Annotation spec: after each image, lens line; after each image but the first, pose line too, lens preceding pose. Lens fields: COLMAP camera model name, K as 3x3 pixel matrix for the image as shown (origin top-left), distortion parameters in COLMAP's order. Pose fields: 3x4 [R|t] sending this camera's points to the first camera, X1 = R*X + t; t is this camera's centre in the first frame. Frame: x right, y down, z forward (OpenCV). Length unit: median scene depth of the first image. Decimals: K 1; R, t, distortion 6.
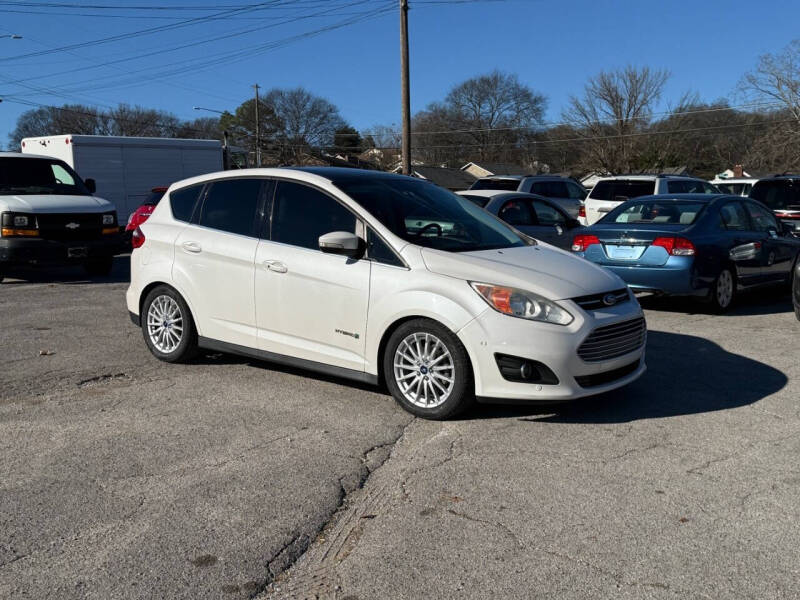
lens RADIAL K [[803.8, 0, 400.0], [0, 803.8, 300.0], [0, 0, 1]] dist [0.181900, -0.371338]
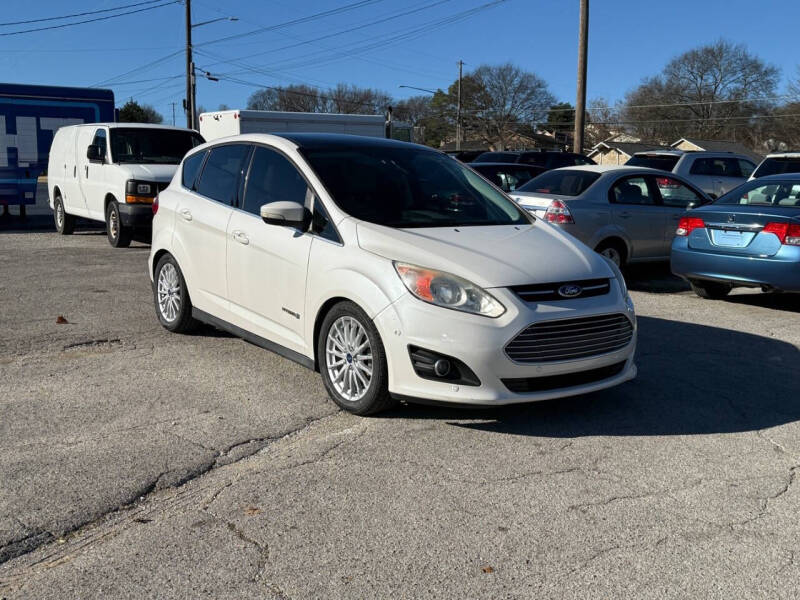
lens RADIAL K [[803.8, 0, 400.0], [0, 803.8, 300.0], [0, 0, 1]] dist [0.181900, -0.371338]
pose [[0.968424, 0.055919, -0.242955, 0.281981], [-0.049409, 0.998240, 0.032812, -0.009470], [0.244363, -0.019772, 0.969482, 0.138508]]
